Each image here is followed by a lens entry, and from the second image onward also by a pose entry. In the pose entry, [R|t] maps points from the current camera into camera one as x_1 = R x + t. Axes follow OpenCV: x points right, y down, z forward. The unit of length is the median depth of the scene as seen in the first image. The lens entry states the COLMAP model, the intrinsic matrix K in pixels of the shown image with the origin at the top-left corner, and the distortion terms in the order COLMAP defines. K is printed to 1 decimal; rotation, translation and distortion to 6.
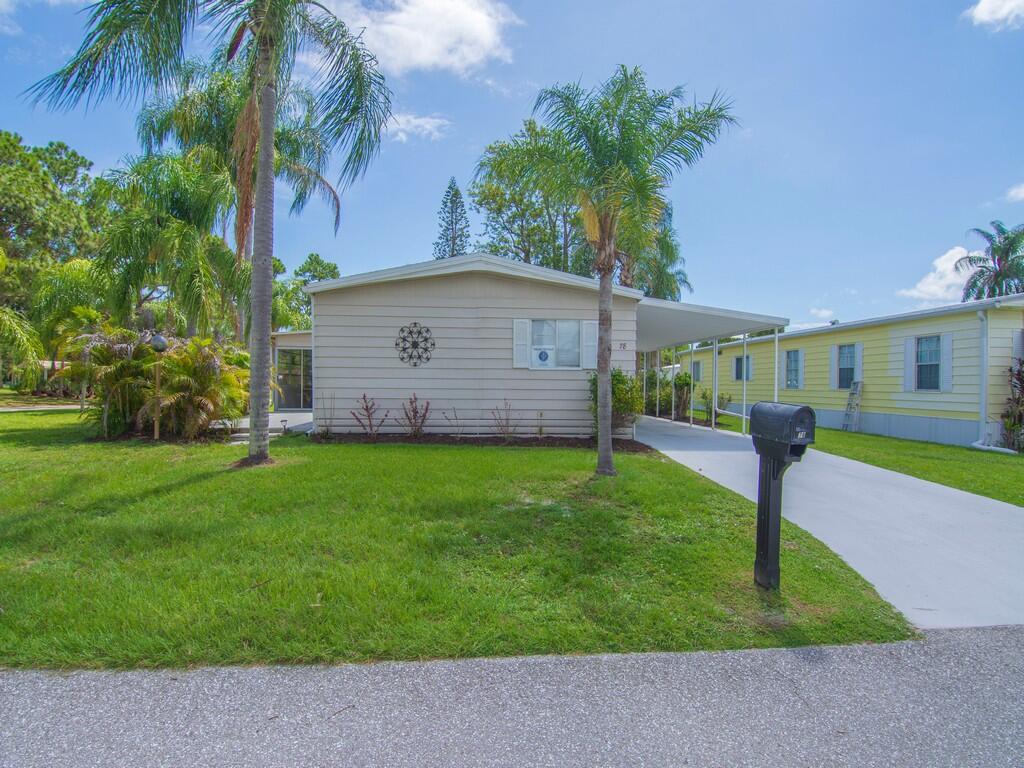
lens RADIAL K [[492.4, 0, 506.3], [0, 492.4, 388.0], [0, 0, 1]] dist [-0.001880, -0.011360]
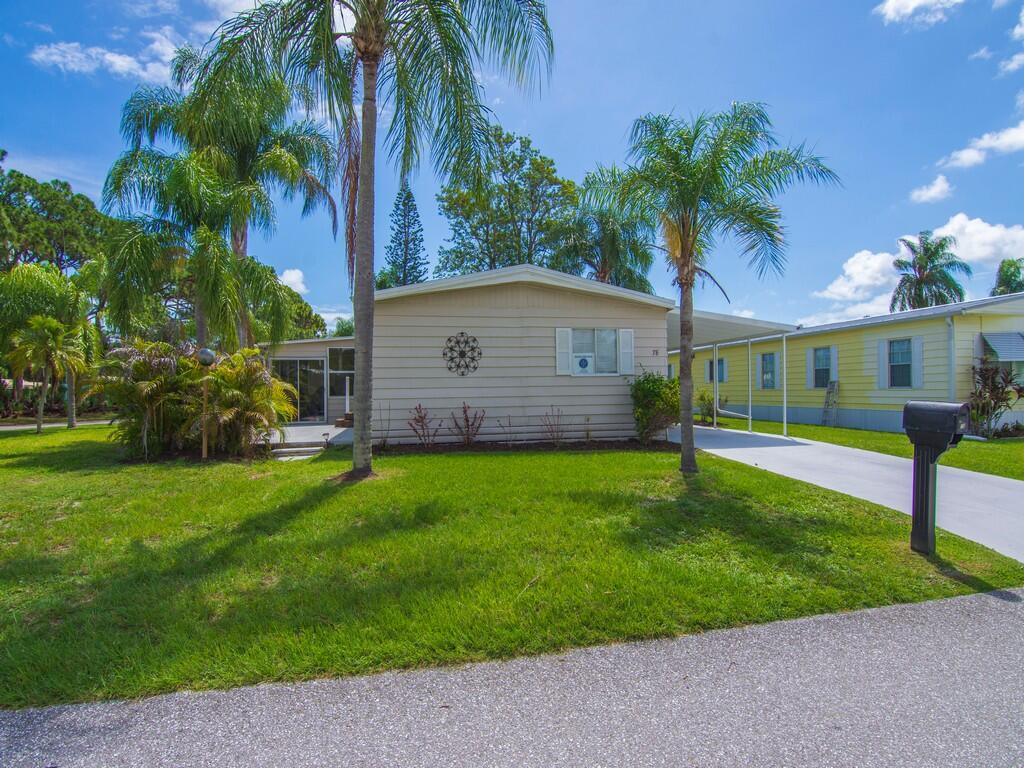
lens RADIAL K [[502.8, 0, 508.4], [0, 502.8, 389.4], [0, 0, 1]] dist [0.000935, -0.013476]
pose [[0.991169, -0.023743, 0.130464, -0.227432], [0.024952, 0.999659, -0.007637, -0.005504], [-0.130238, 0.010825, 0.991424, -0.034521]]
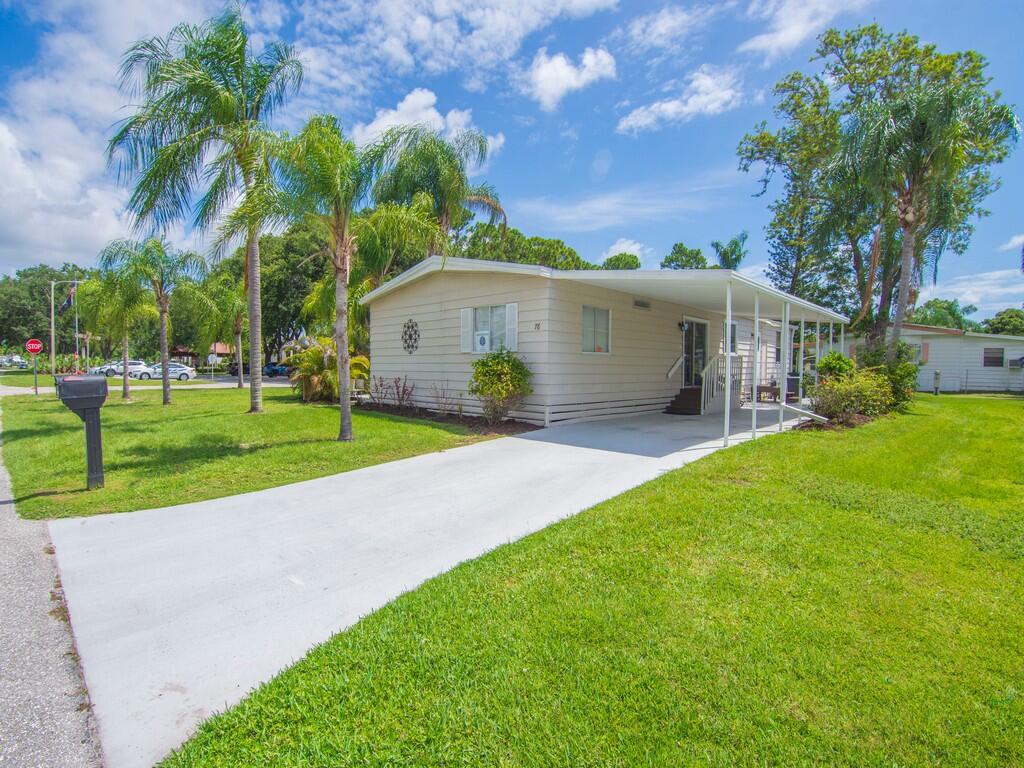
lens RADIAL K [[491.6, 0, 507.2], [0, 491.6, 375.9], [0, 0, 1]] dist [-0.004403, -0.011243]
pose [[0.669795, 0.006517, -0.742518, 0.923832], [-0.010521, 0.999944, -0.000715, 0.011635], [0.742472, 0.008291, 0.669826, 0.335369]]
